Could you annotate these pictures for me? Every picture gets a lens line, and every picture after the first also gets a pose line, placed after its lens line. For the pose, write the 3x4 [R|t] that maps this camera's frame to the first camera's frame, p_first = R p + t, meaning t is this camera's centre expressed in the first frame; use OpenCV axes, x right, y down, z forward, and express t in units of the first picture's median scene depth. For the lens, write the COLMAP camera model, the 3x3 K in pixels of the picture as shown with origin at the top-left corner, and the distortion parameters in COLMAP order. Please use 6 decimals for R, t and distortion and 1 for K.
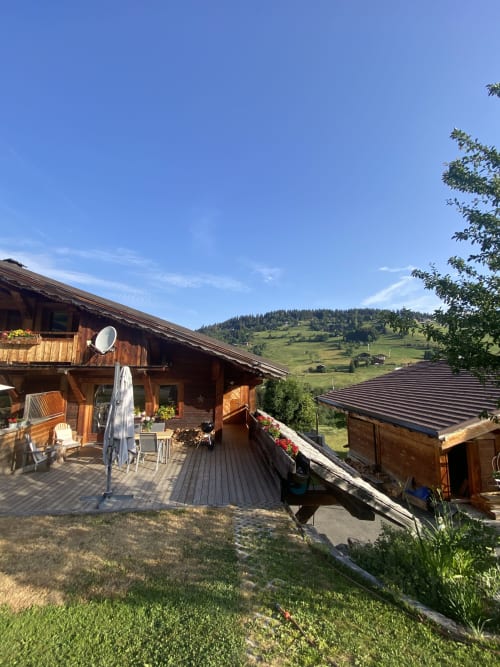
lens RADIAL K [[280.7, 0, 250.1], [0, 280.7, 334.0], [0, 0, 1]] dist [0.000898, -0.000338]
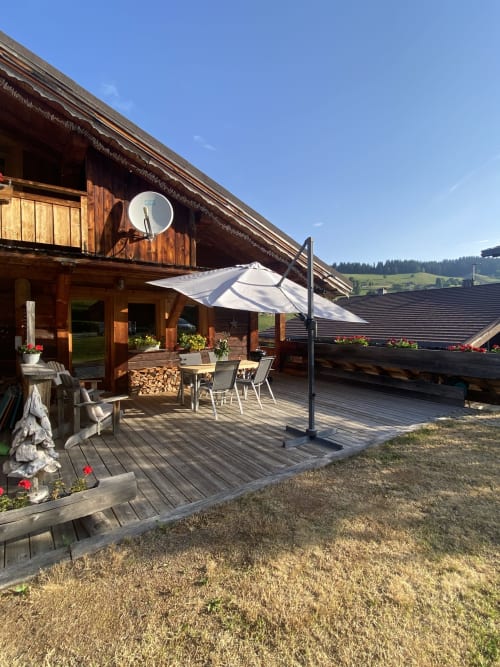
lens RADIAL K [[321.7, 0, 246.5], [0, 321.7, 331.0], [0, 0, 1]] dist [0.039006, -0.041922]
pose [[0.882287, -0.021066, 0.470240, -0.656484], [-0.058698, 0.986277, 0.154315, 0.143423], [-0.467037, -0.163752, 0.868943, 0.287923]]
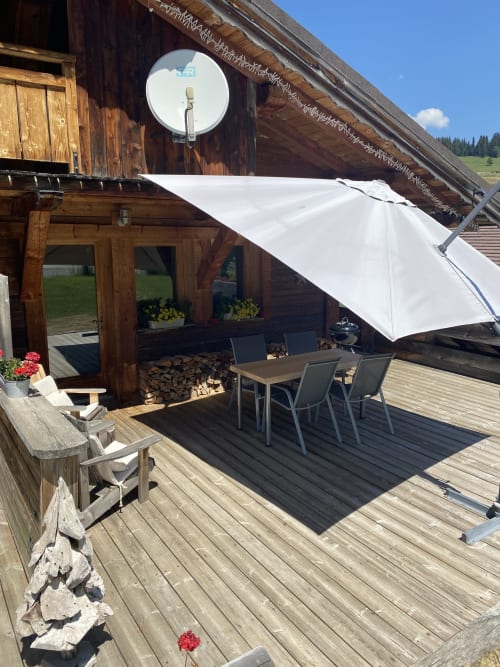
lens RADIAL K [[503.9, 0, 250.2], [0, 503.9, 324.6], [0, 0, 1]] dist [-0.005659, -0.002603]
pose [[0.894442, -0.087026, 0.438635, -0.716257], [-0.053266, 0.953164, 0.297727, 0.093697], [-0.444001, -0.289663, 0.847914, 0.423267]]
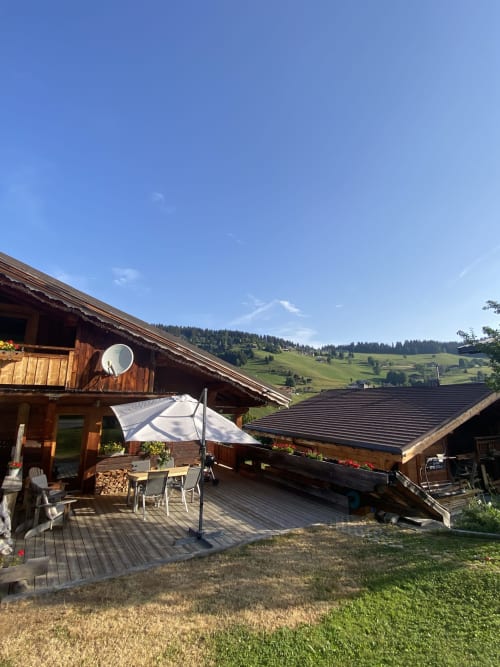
lens RADIAL K [[321.7, 0, 246.5], [0, 321.7, 331.0], [0, 0, 1]] dist [0.039006, -0.041922]
pose [[0.907292, 0.091225, 0.410487, -0.565798], [-0.061887, 0.994523, -0.084231, -0.007324], [-0.415922, 0.051018, 0.907968, -0.041630]]
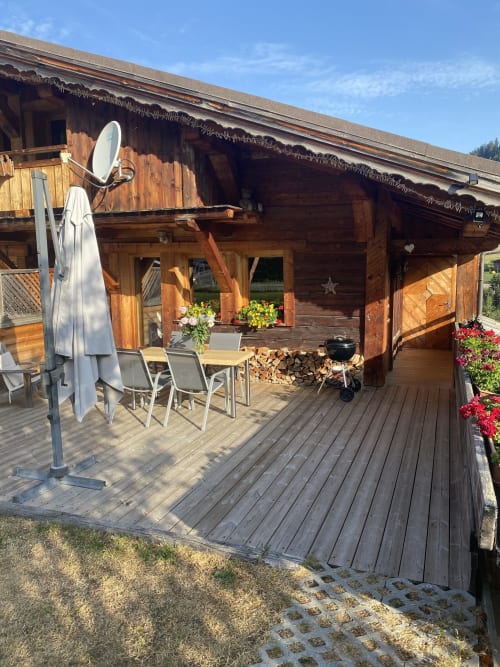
lens RADIAL K [[496.1, 0, 261.8], [0, 496.1, 331.2], [0, 0, 1]] dist [0.045073, -0.074817]
pose [[0.891528, 0.042759, -0.450943, 0.091301], [0.082150, 0.963762, 0.253800, 0.115784], [0.445454, -0.263315, 0.855708, 0.338473]]
